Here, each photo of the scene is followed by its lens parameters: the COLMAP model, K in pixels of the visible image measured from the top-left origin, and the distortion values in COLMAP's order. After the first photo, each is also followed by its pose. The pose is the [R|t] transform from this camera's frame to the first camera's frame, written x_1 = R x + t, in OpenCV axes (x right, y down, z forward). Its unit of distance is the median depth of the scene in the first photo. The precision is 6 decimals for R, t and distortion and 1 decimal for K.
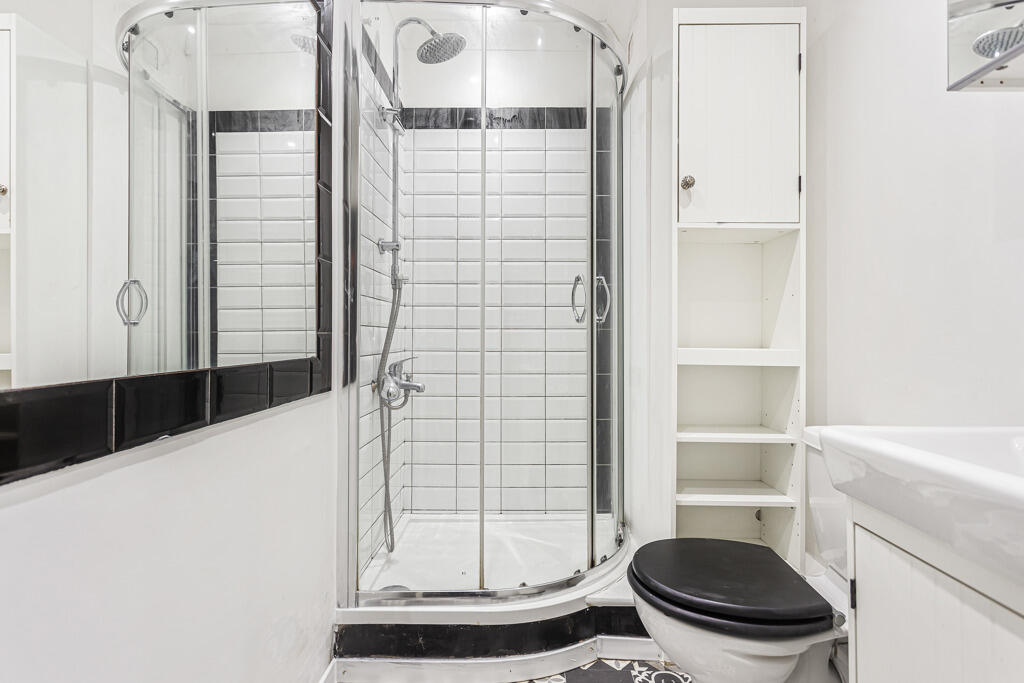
lens RADIAL K [[486.0, 0, 512.7], [0, 486.0, 339.1], [0, 0, 1]] dist [0.003560, 0.001588]
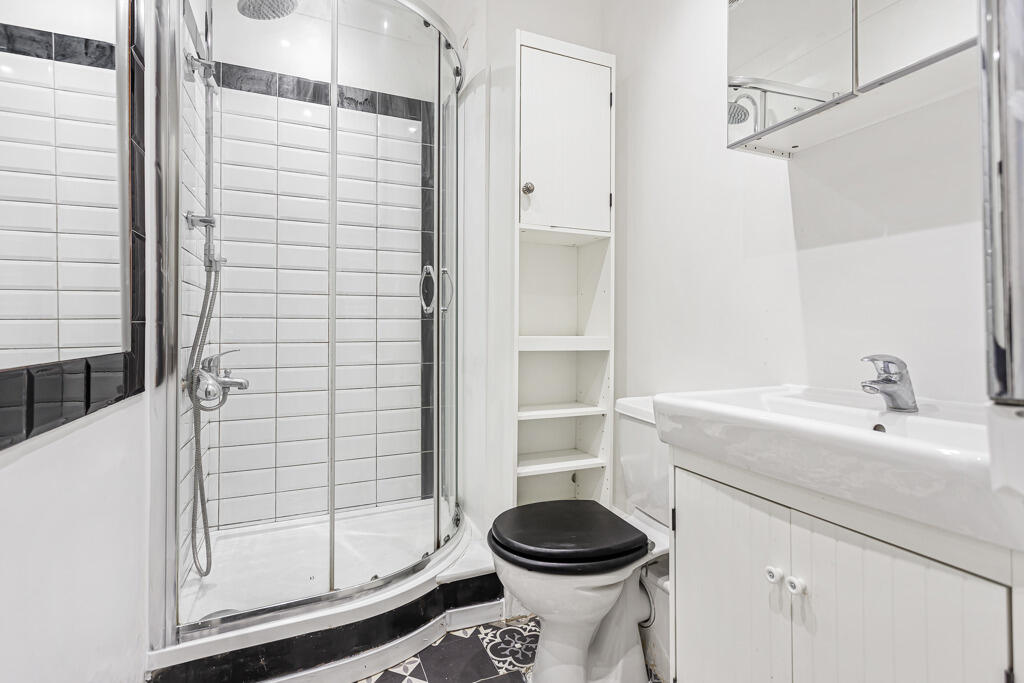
lens RADIAL K [[486.0, 0, 514.8], [0, 486.0, 336.2], [0, 0, 1]] dist [0.003560, 0.001588]
pose [[0.913588, -0.009776, 0.406525, -0.116551], [0.004329, 0.999888, 0.014316, 0.002161], [-0.406619, -0.011319, 0.913528, -0.012699]]
